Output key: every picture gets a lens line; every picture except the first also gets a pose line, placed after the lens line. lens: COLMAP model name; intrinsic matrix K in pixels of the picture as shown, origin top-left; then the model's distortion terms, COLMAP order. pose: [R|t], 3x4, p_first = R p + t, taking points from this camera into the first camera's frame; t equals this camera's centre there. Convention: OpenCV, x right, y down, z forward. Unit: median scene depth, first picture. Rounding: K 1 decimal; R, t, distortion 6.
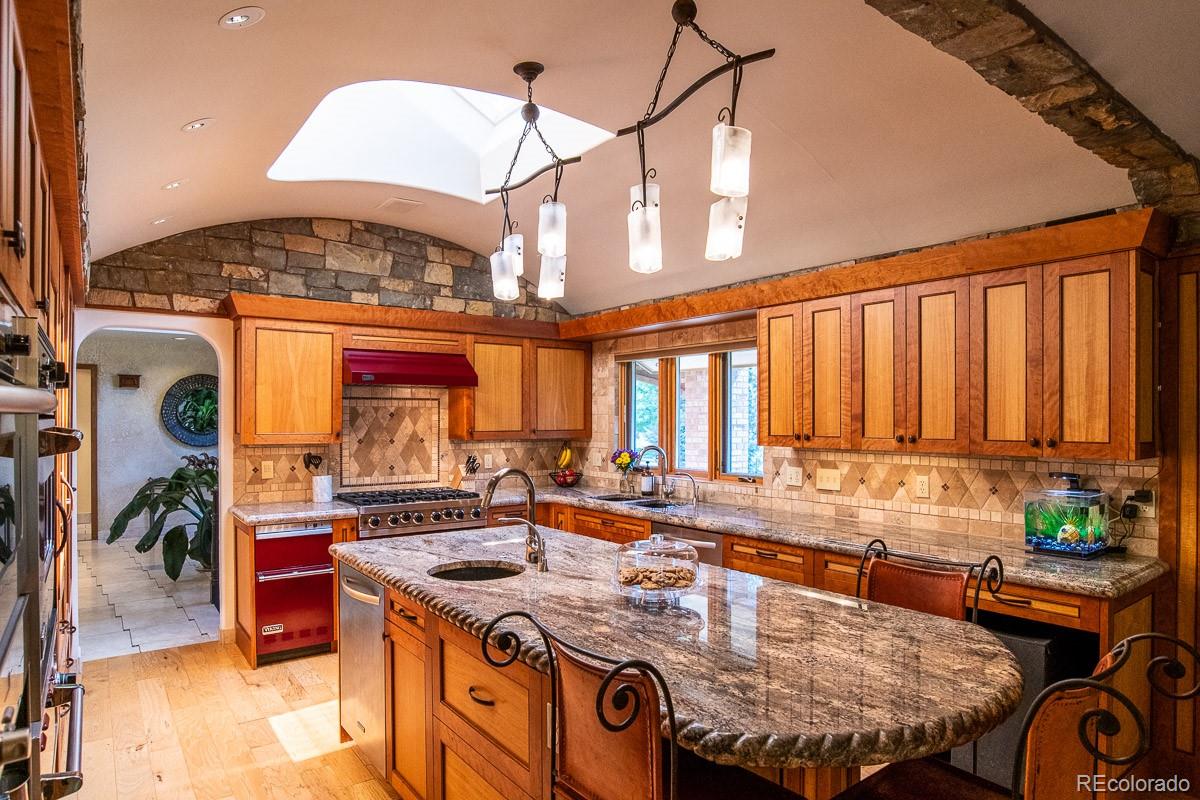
lens RADIAL K [[691.8, 0, 599.1], [0, 691.8, 417.5], [0, 0, 1]] dist [-0.045653, 0.001733]
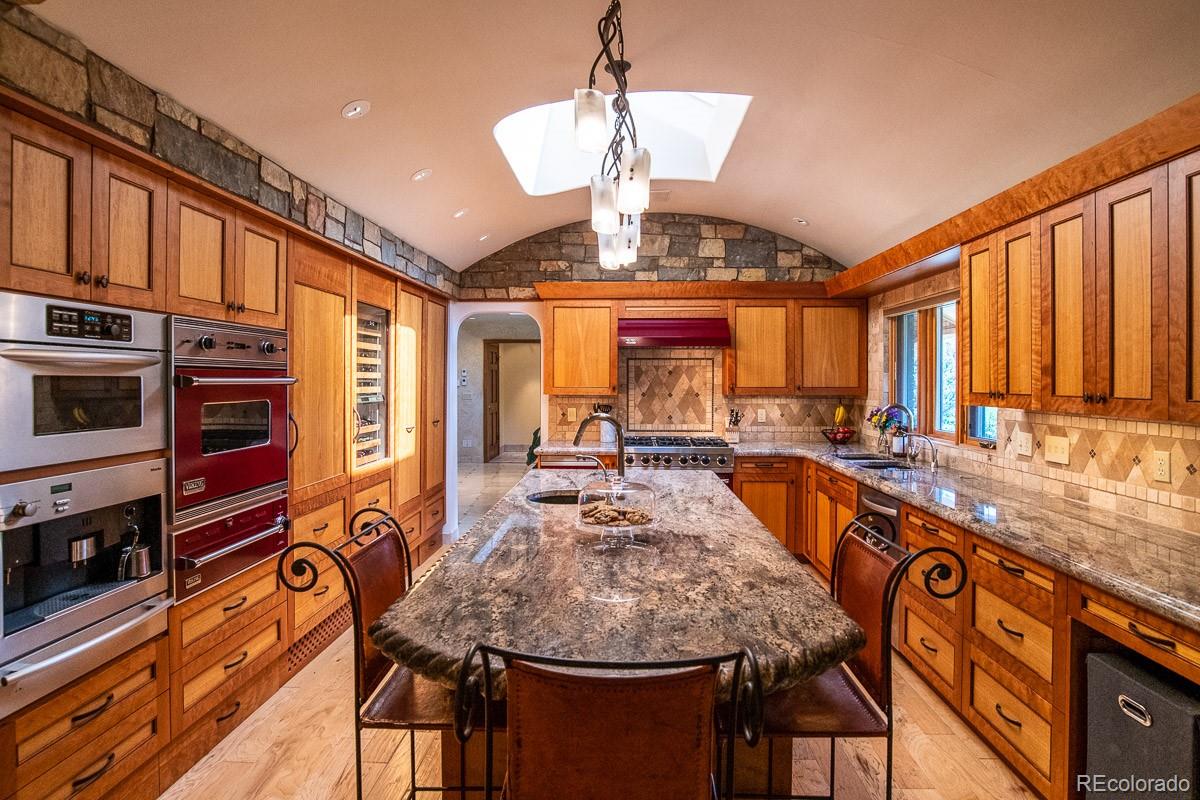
lens RADIAL K [[623.7, 0, 603.2], [0, 623.7, 379.3], [0, 0, 1]] dist [-0.053409, 0.019332]
pose [[0.778971, 0.001721, -0.627057, 0.316044], [-0.001901, 0.999998, 0.000382, 0.008359], [0.627057, 0.000895, 0.778973, 0.108108]]
